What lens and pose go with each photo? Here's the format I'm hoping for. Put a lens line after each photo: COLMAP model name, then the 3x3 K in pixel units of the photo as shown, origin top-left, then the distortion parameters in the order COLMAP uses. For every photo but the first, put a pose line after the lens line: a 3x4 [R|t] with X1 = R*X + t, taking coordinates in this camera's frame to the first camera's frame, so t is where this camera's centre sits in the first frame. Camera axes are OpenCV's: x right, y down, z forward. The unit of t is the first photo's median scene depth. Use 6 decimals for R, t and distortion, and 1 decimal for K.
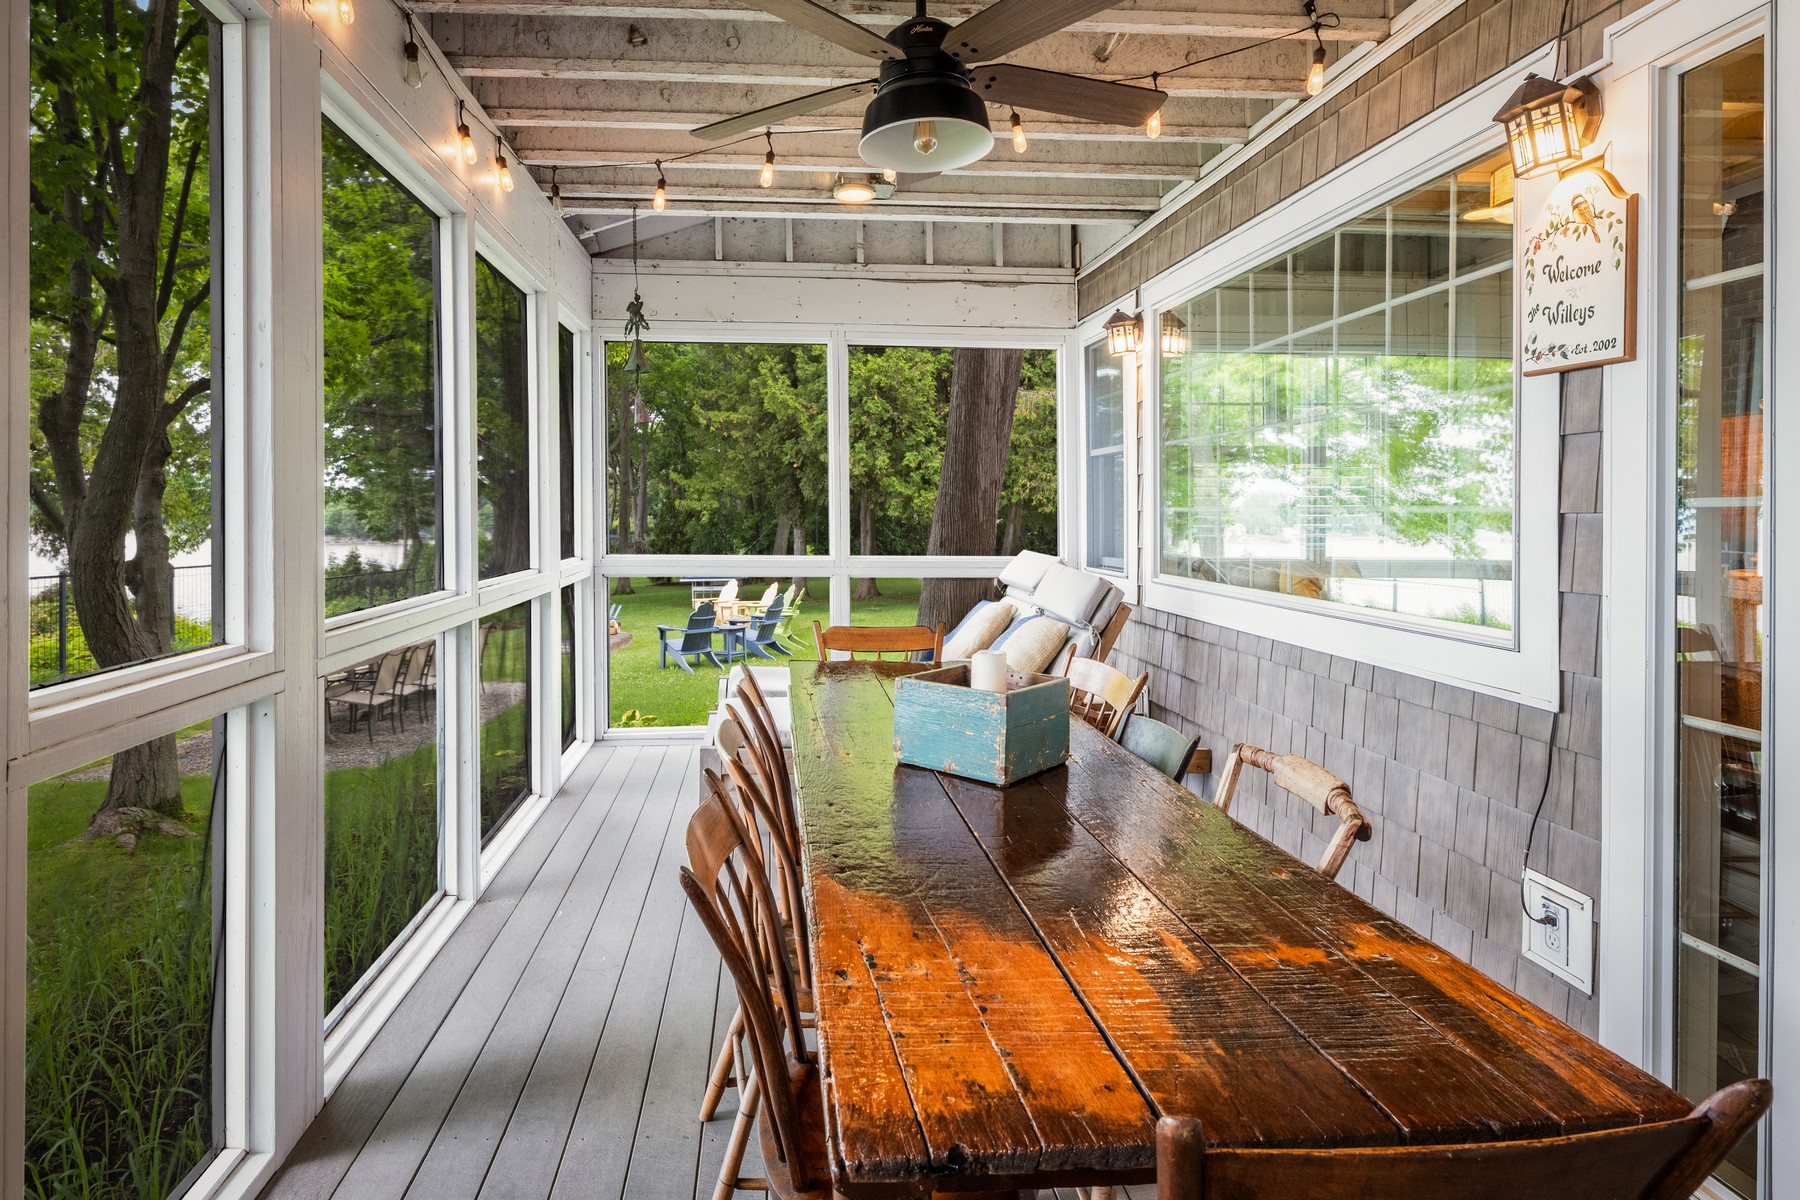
lens RADIAL K [[1061.1, 0, 900.0], [0, 1061.1, 523.8], [0, 0, 1]] dist [-0.001994, -0.000543]
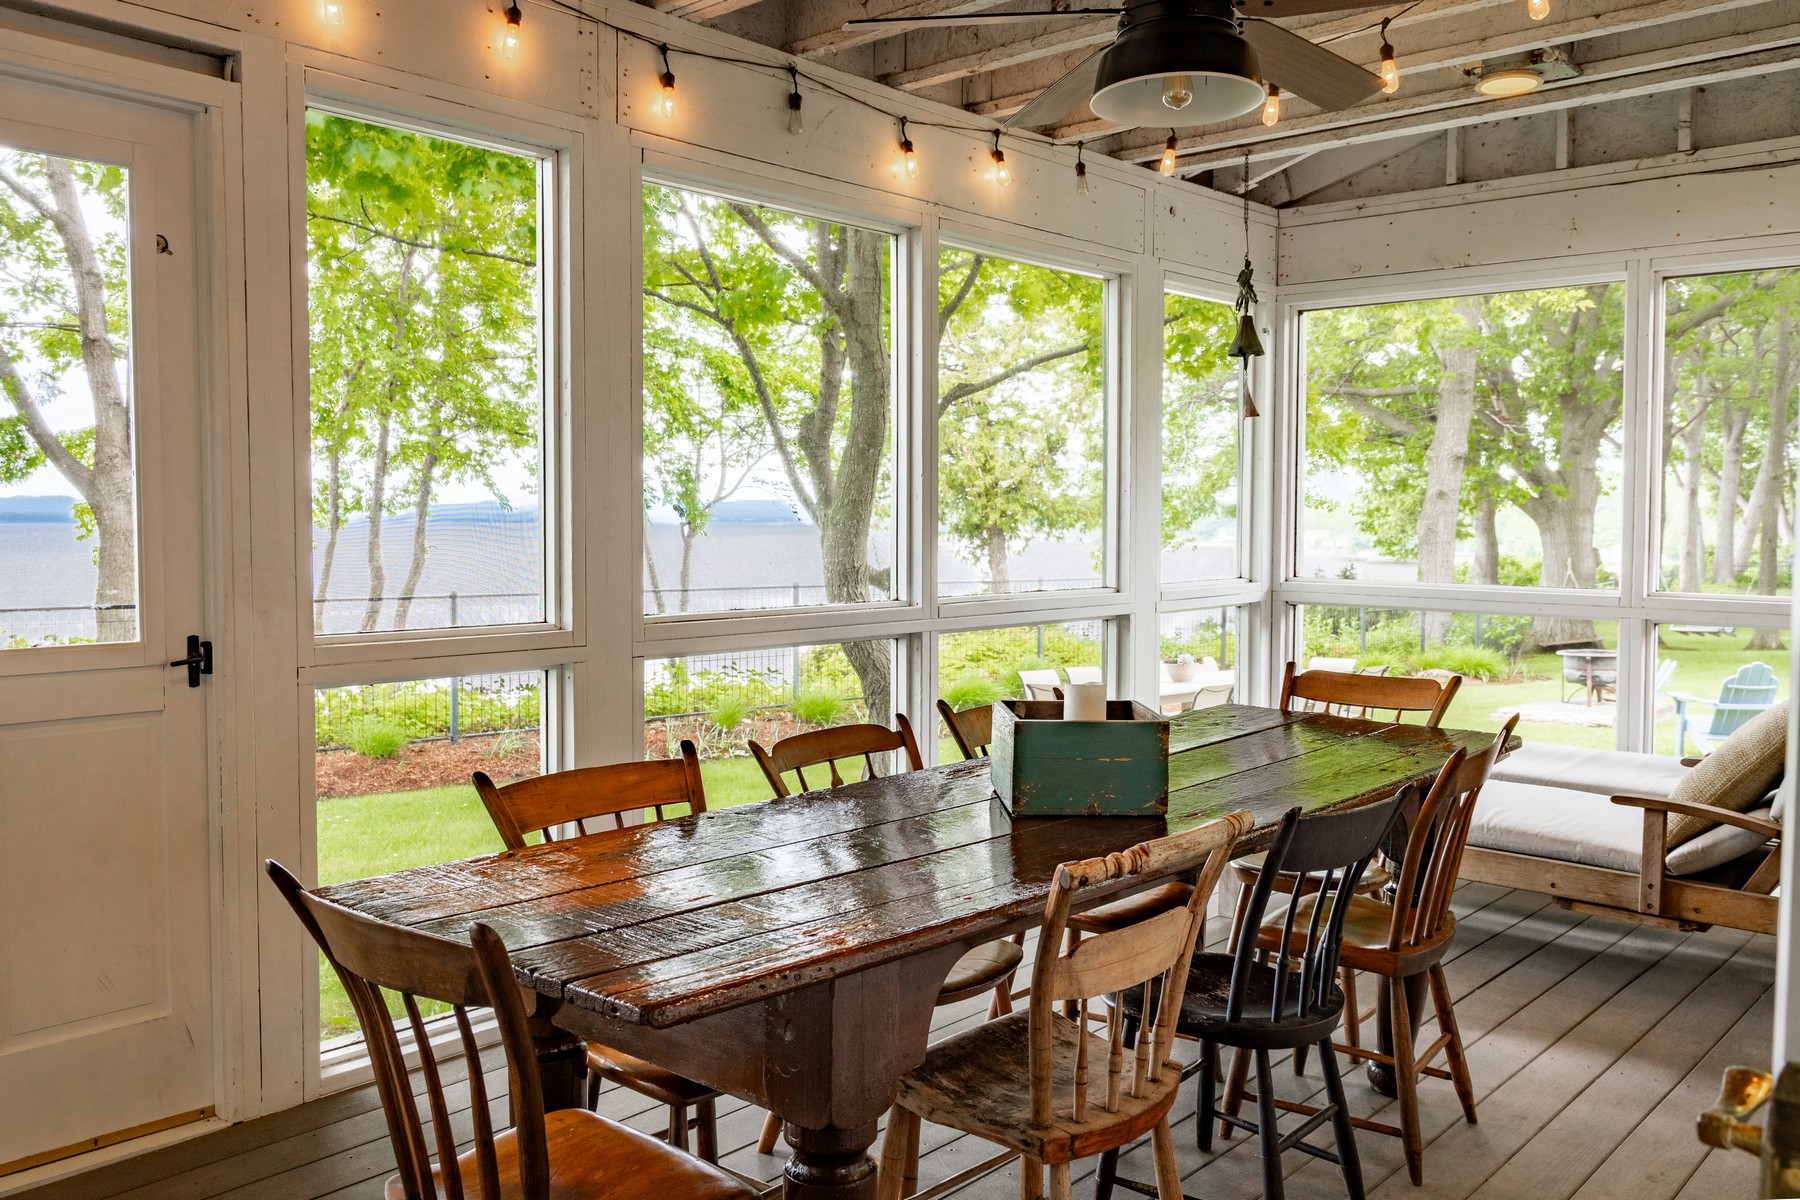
lens RADIAL K [[1462.8, 0, 900.0], [0, 1462.8, 600.0], [0, 0, 1]] dist [0.003948, 0.004840]
pose [[0.706775, 0.044683, -0.706025, 0.299077], [-0.014648, 0.998714, 0.048543, -0.003200], [0.707286, -0.023968, 0.706521, -0.000272]]
